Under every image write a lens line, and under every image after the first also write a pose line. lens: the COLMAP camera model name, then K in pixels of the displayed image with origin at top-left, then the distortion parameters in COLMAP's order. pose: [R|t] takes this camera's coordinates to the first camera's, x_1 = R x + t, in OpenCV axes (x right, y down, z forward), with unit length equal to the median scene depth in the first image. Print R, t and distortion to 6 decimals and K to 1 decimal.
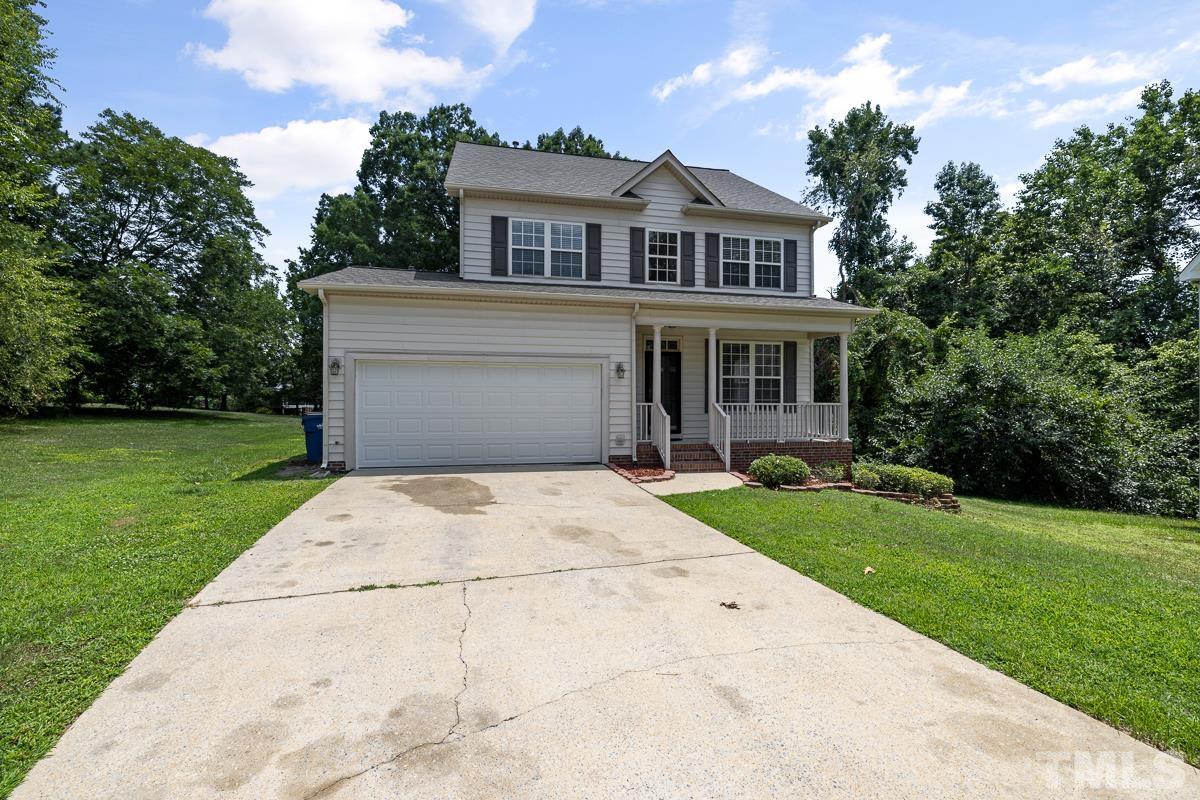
lens RADIAL K [[497.7, 0, 596.1], [0, 497.7, 382.5], [0, 0, 1]] dist [-0.000070, -0.000287]
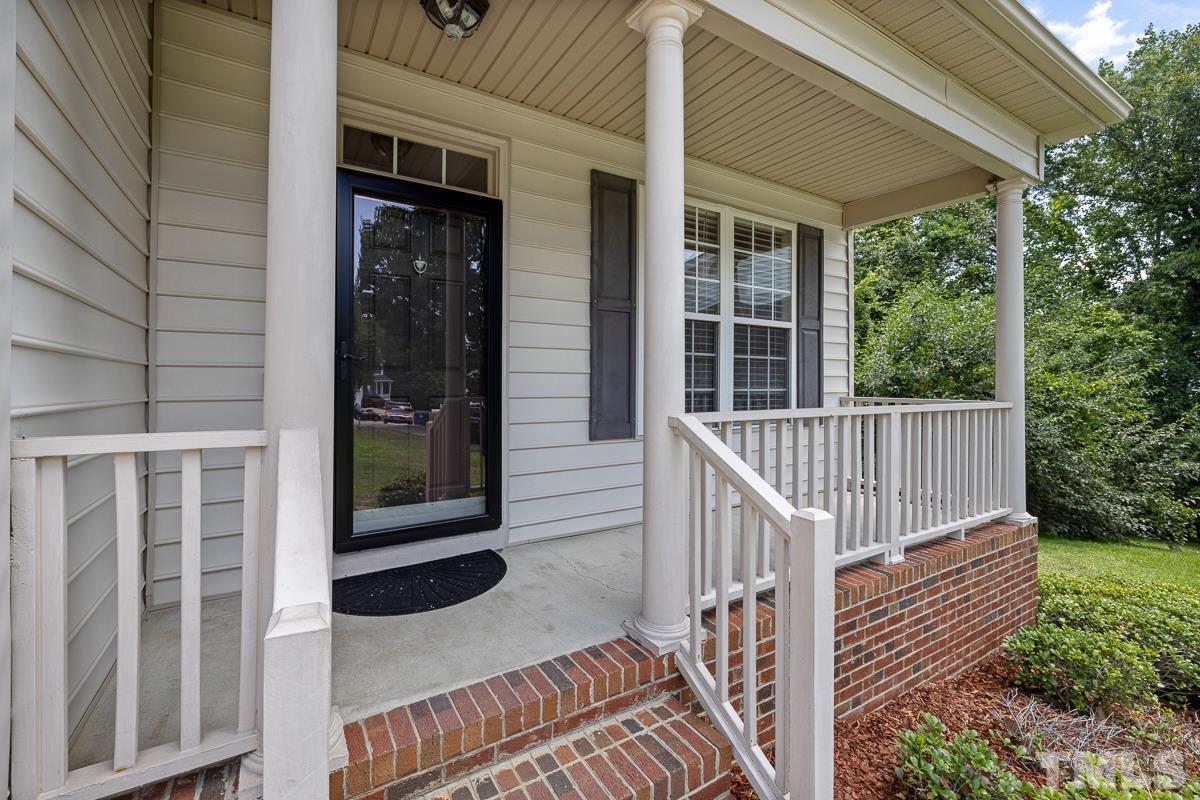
lens RADIAL K [[506.7, 0, 595.6], [0, 506.7, 387.7], [0, 0, 1]] dist [0.000760, 0.000130]
pose [[0.944515, -0.004635, 0.328437, 0.129720], [-0.007408, 0.999346, 0.035407, 0.023157], [-0.328386, -0.035875, 0.943862, 0.731850]]
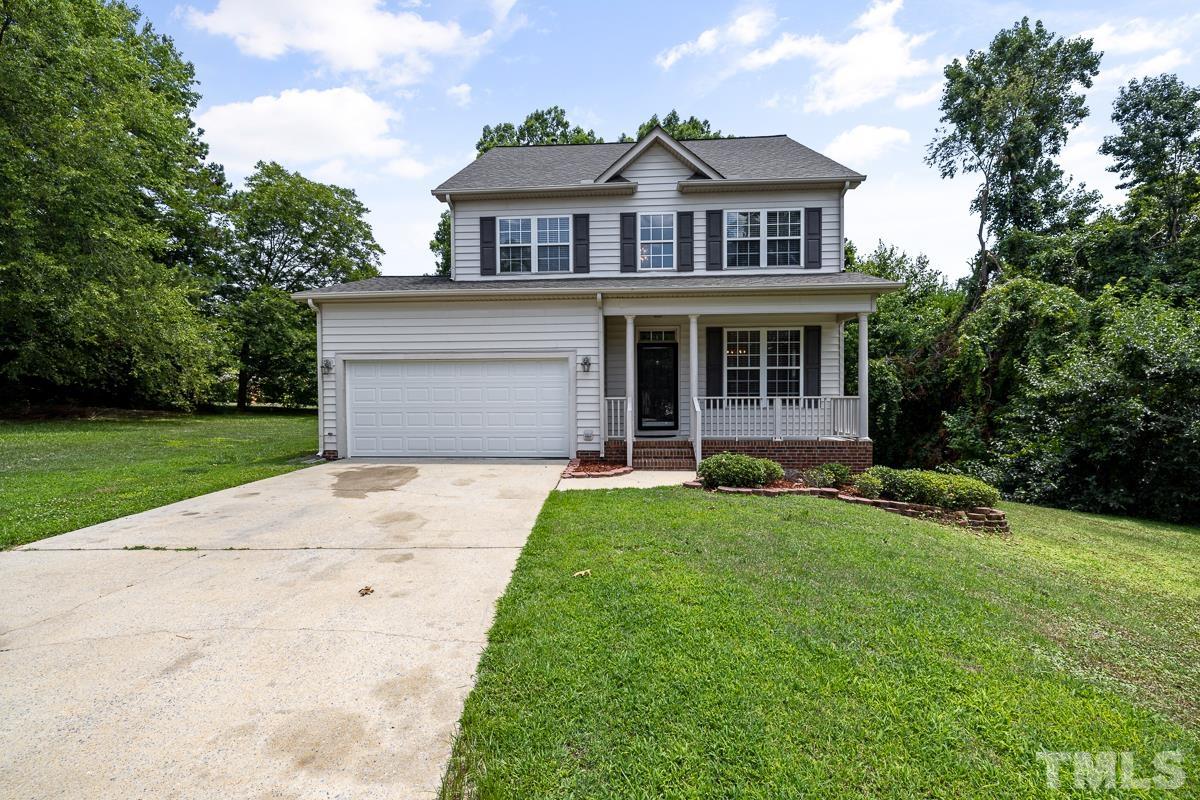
lens RADIAL K [[507.1, 0, 600.1], [0, 507.1, 396.4], [0, 0, 1]] dist [0.001133, -0.000186]
pose [[0.960987, -0.009484, -0.276429, 0.287504], [0.017551, 0.999489, 0.026724, 0.011076], [0.276035, -0.030533, 0.960663, 0.045319]]
